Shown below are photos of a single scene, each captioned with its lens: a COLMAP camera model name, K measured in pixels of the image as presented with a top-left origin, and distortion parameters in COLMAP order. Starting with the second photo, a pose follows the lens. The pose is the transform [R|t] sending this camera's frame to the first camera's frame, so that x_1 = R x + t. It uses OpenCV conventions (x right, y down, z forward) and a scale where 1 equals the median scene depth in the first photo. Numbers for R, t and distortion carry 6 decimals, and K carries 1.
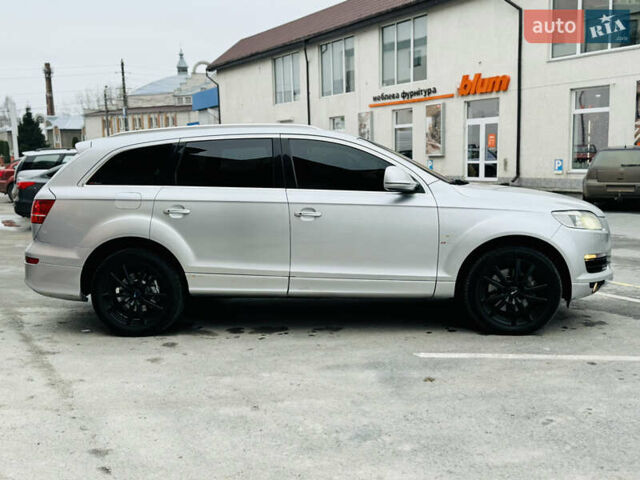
lens RADIAL K [[688.4, 0, 320.0], [0, 688.4, 240.0], [0, 0, 1]] dist [0.220161, -0.537059]
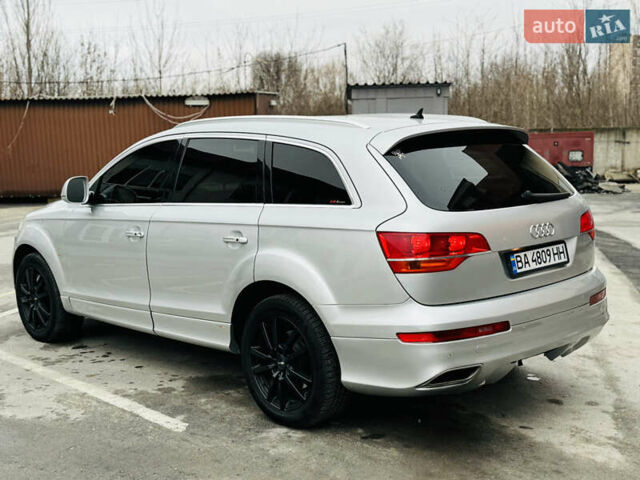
lens RADIAL K [[842.6, 0, 320.0], [0, 842.6, 240.0], [0, 0, 1]] dist [0.107630, -0.024411]
pose [[-0.735339, -0.043887, 0.676277, -0.817035], [0.116626, 0.974818, 0.190072, -0.227126], [-0.667589, 0.218639, -0.711704, 1.863447]]
